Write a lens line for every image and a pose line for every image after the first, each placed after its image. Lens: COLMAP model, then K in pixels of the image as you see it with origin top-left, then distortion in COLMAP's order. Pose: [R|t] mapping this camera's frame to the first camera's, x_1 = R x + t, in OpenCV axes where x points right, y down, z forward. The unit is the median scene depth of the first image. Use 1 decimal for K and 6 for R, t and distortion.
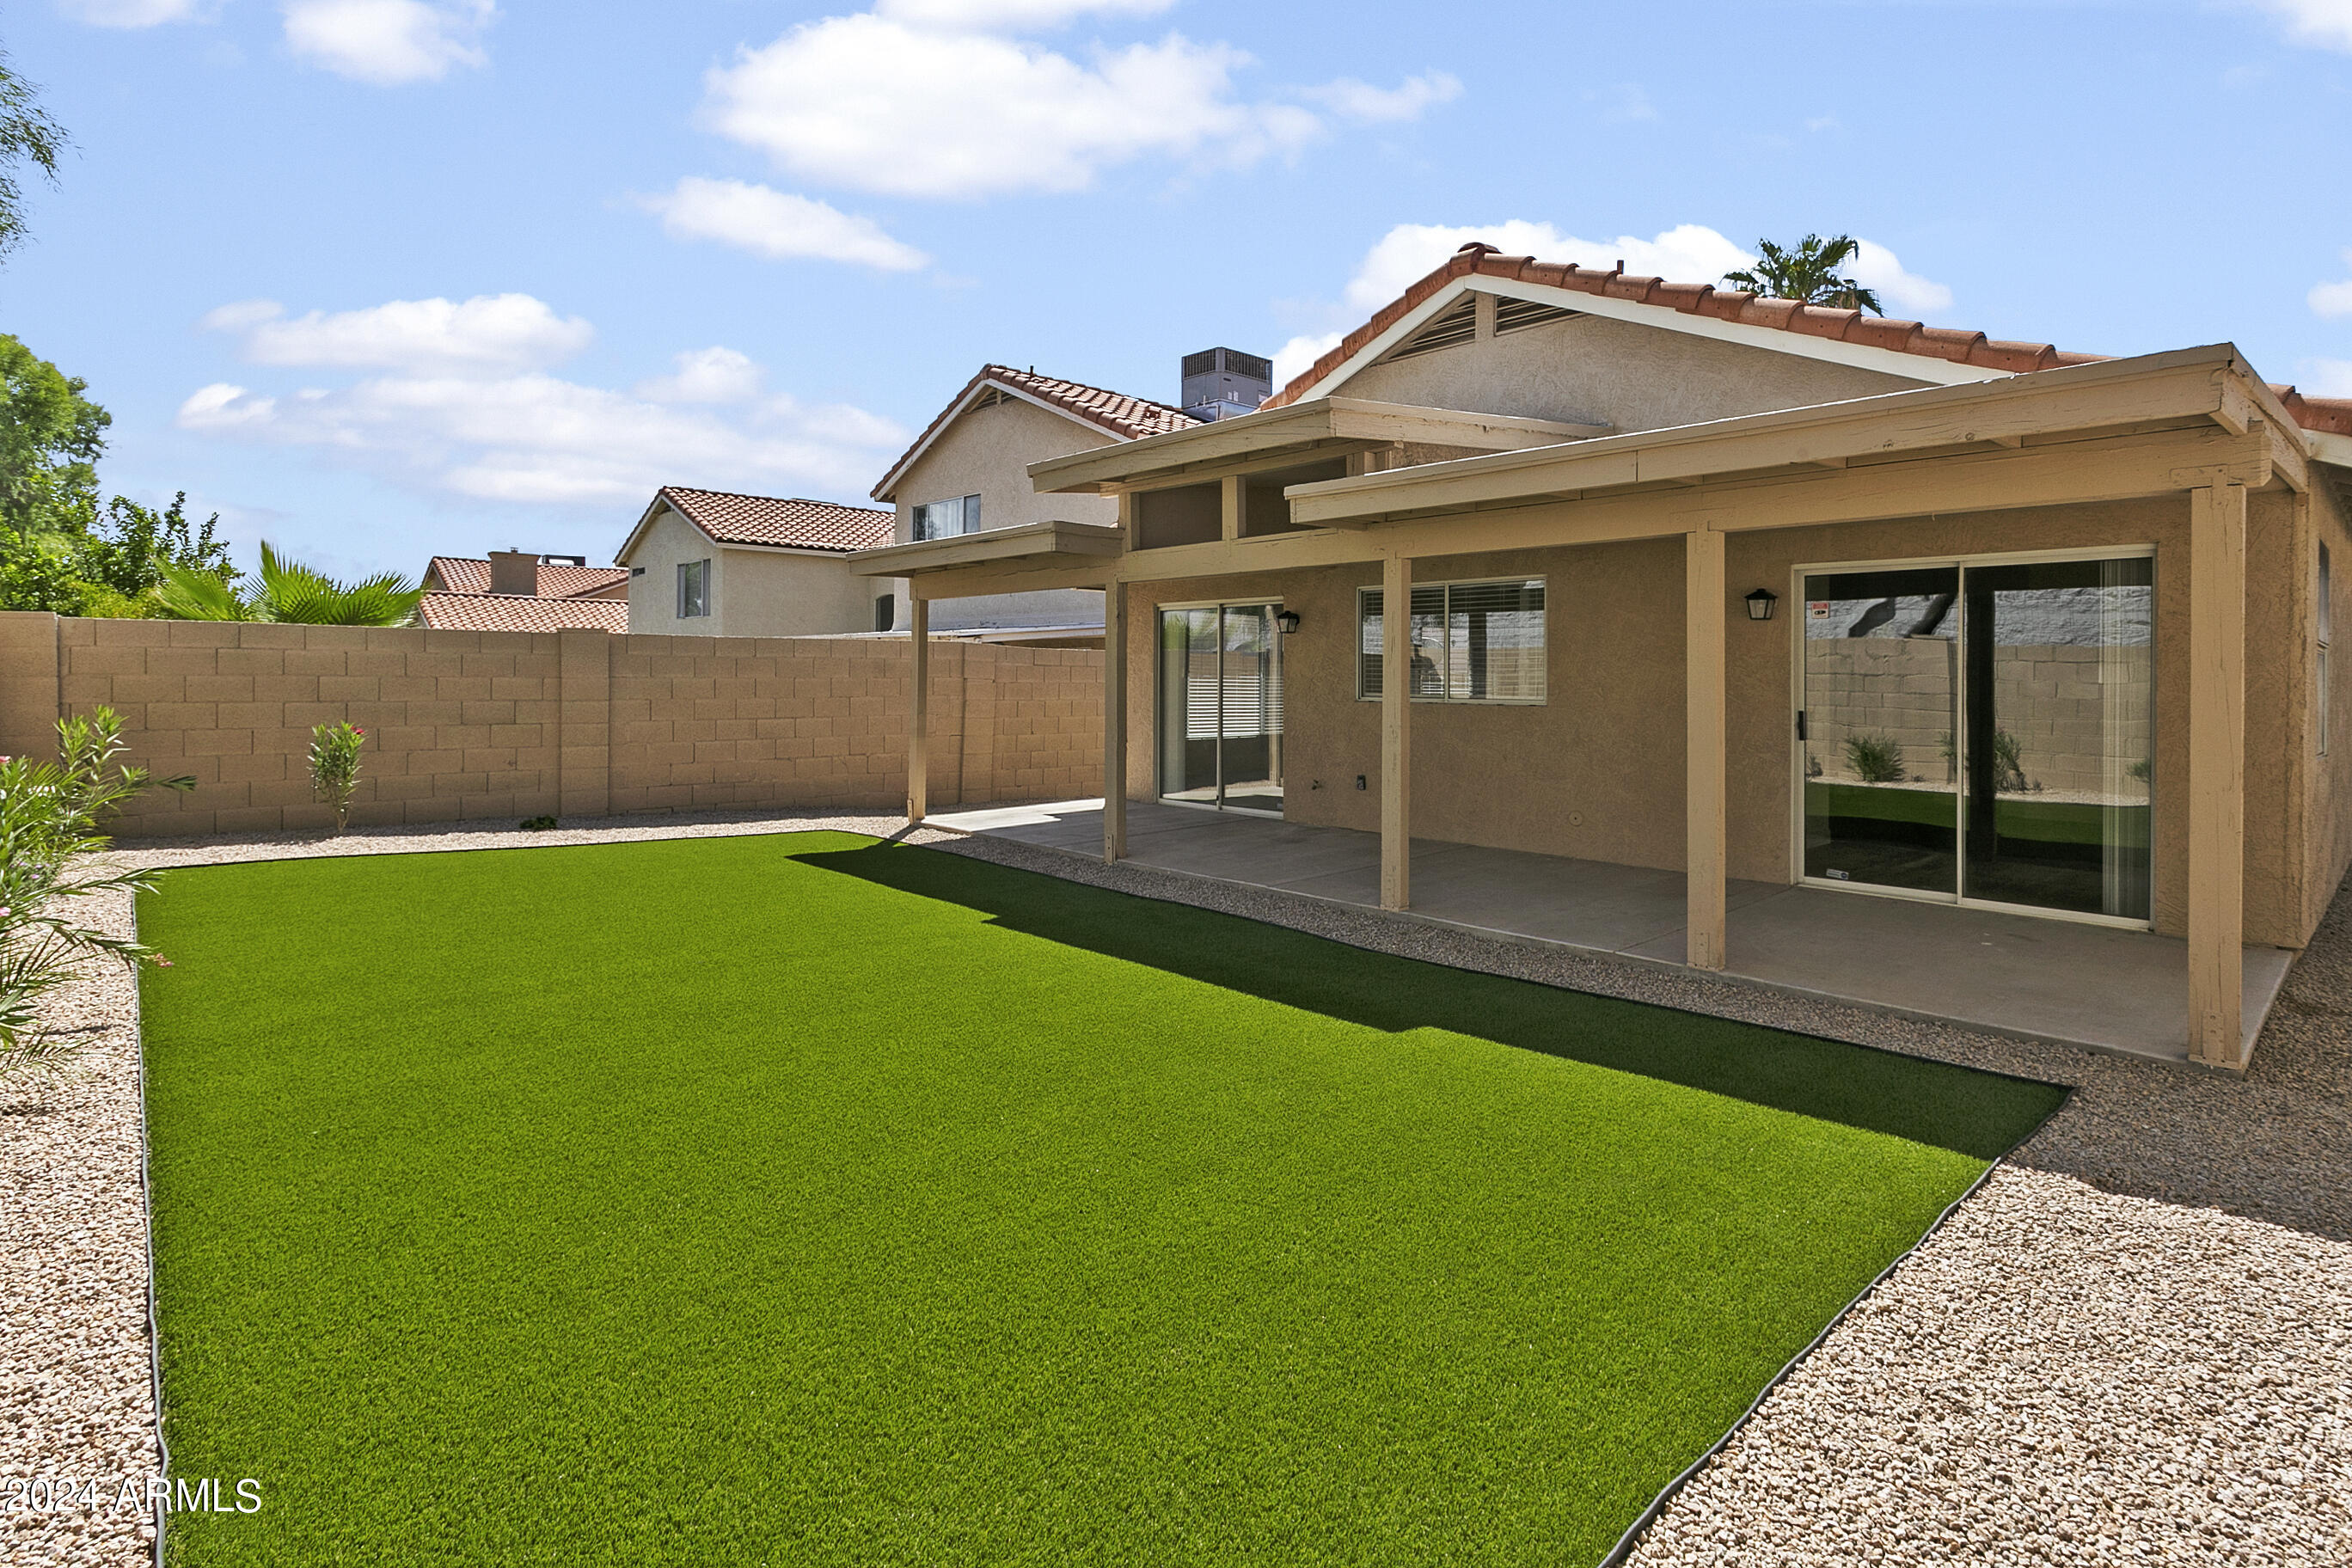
lens RADIAL K [[1188.6, 0, 1168.8], [0, 1188.6, 678.4], [0, 0, 1]] dist [-0.001849, 0.000178]
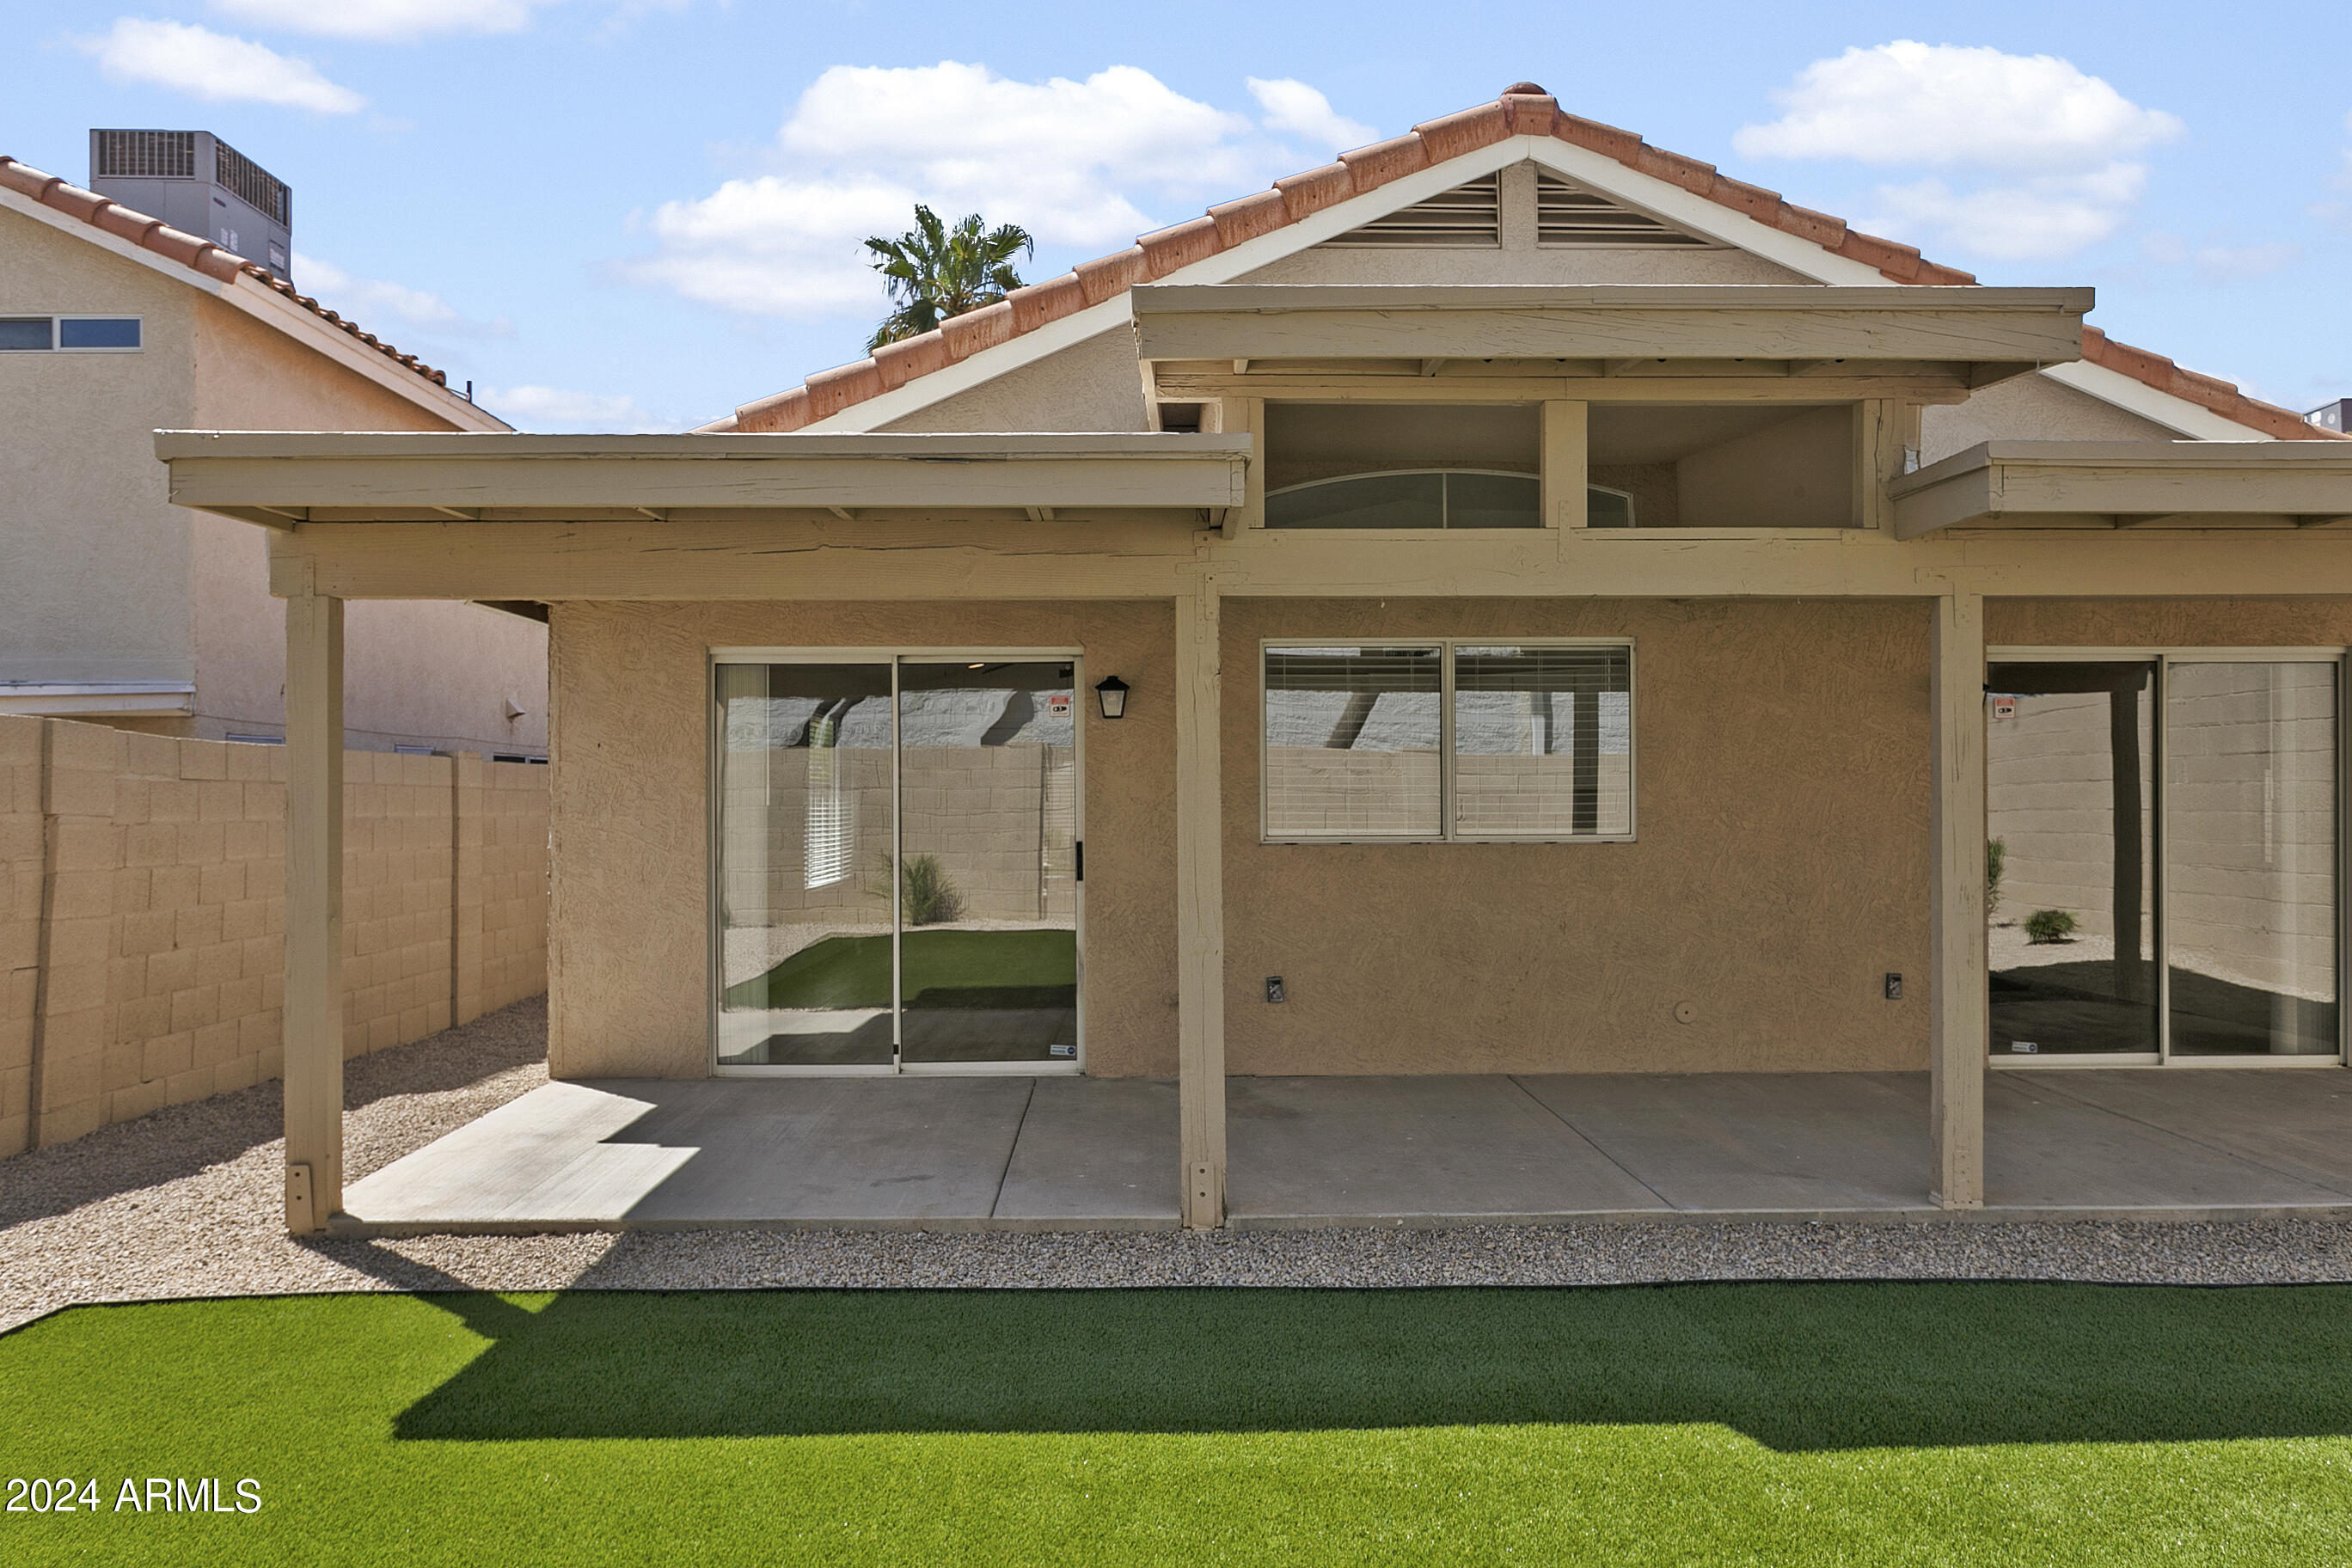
lens RADIAL K [[1664.7, 0, 1175.5], [0, 1664.7, 799.9], [0, 0, 1]] dist [-0.002476, -0.001342]
pose [[0.650496, -0.009125, 0.759455, -0.504191], [0.009384, 0.999948, 0.003977, -0.005535], [-0.759451, 0.004539, 0.650548, 0.576253]]
